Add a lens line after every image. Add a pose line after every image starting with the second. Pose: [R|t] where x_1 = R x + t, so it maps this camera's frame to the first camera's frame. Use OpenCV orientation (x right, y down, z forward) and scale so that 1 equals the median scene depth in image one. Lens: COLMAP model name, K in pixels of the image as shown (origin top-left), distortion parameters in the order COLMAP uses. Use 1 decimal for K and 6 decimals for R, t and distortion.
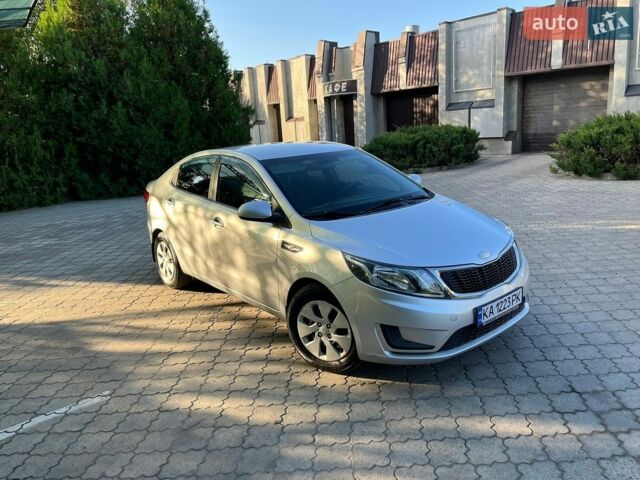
lens RADIAL K [[485.4, 0, 324.4], [0, 485.4, 235.7], [0, 0, 1]] dist [0.076674, -0.097922]
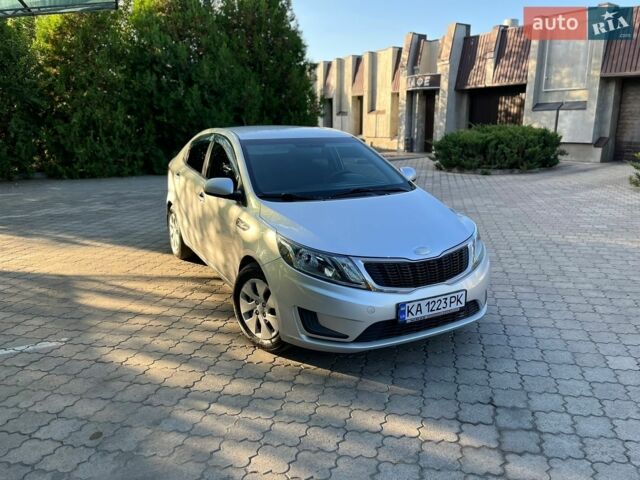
lens RADIAL K [[485.4, 0, 326.6], [0, 485.4, 238.8], [0, 0, 1]] dist [0.076674, -0.097922]
pose [[0.979230, 0.102827, -0.174743, 0.214856], [-0.099658, 0.994660, 0.026836, 0.005815], [0.176569, -0.008864, 0.984248, 0.016844]]
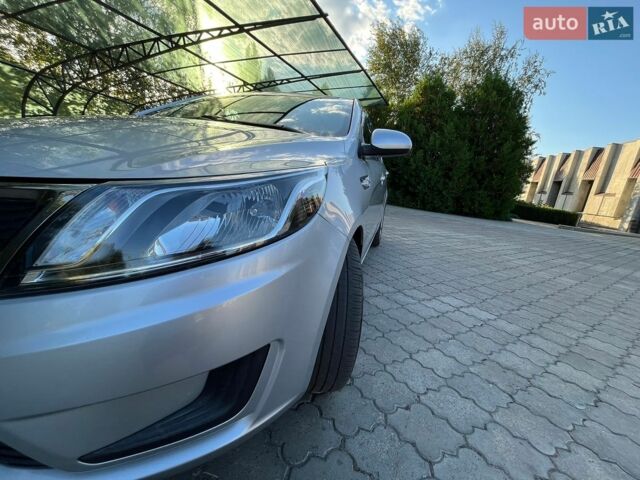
lens RADIAL K [[258.1, 0, 322.3], [0, 258.1, 237.9], [0, 0, 1]] dist [-0.002237, 0.000061]
pose [[0.544548, 0.311962, -0.778554, 0.427842], [-0.337911, 0.931187, 0.136774, -0.018884], [0.767648, 0.188602, 0.612491, 0.787836]]
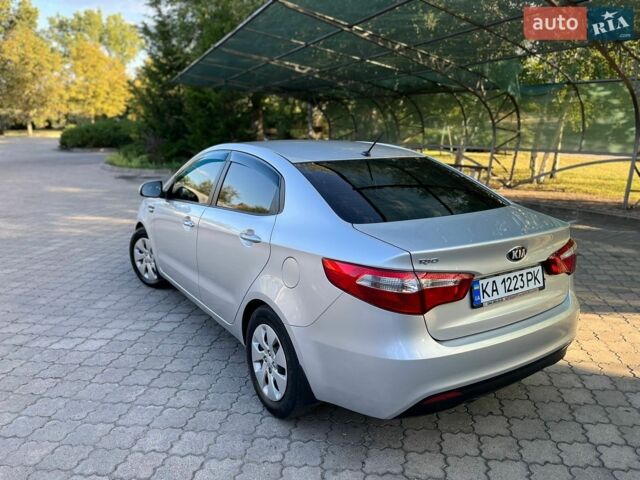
lens RADIAL K [[487.9, 0, 314.4], [0, 487.9, 239.9], [0, 0, 1]] dist [0.074729, -0.100706]
pose [[-0.991491, 0.023660, 0.128008, -0.227706], [0.078170, 0.894526, 0.440129, -0.409195], [-0.104093, 0.446390, -0.888764, 1.854335]]
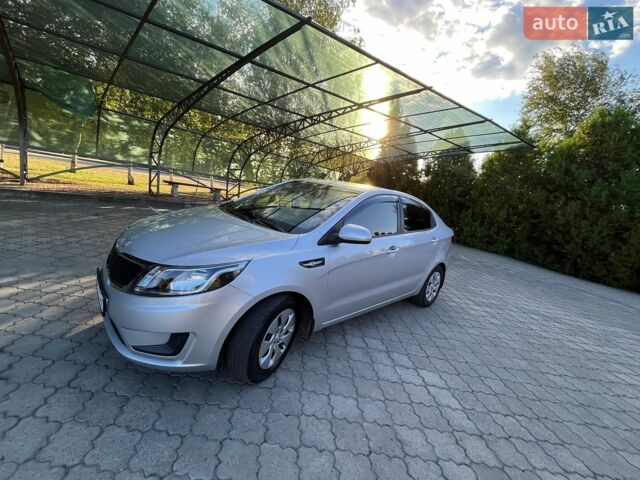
lens RADIAL K [[258.1, 0, 322.9], [0, 258.1, 237.5], [0, 0, 1]] dist [-0.002237, 0.000061]
pose [[0.050629, 0.257203, -0.965030, 0.612542], [-0.400887, 0.890242, 0.216238, -0.180770], [0.914727, 0.375920, 0.148182, 0.909743]]
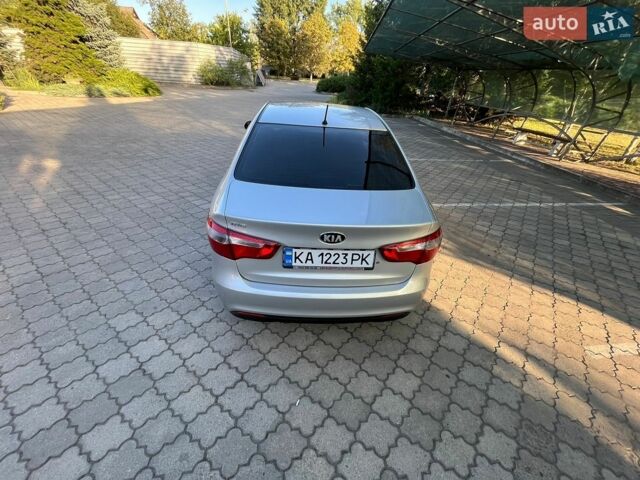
lens RADIAL K [[258.1, 0, 321.3], [0, 258.1, 239.4], [0, 0, 1]] dist [-0.002237, 0.000061]
pose [[-0.802416, -0.321312, 0.502879, -0.513606], [0.116136, 0.742485, 0.659718, -0.359160], [-0.585355, 0.587771, -0.558466, 1.568395]]
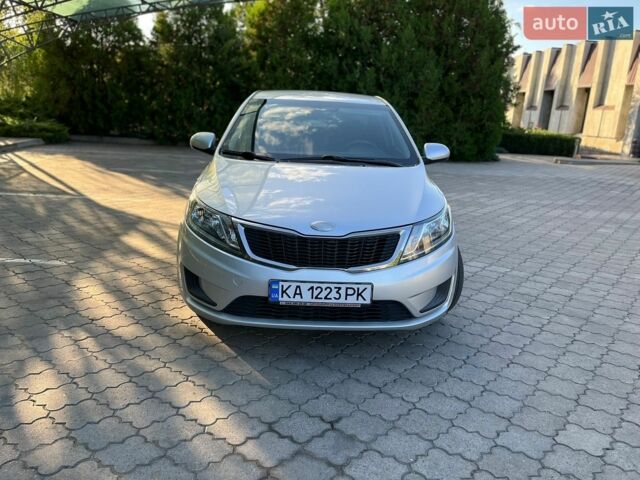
lens RADIAL K [[485.4, 0, 322.0], [0, 485.4, 242.6], [0, 0, 1]] dist [0.076674, -0.097922]
pose [[0.780517, 0.259226, -0.568854, 0.549663], [-0.233453, 0.965005, 0.119434, -0.021197], [0.579908, 0.039581, 0.813720, 0.247443]]
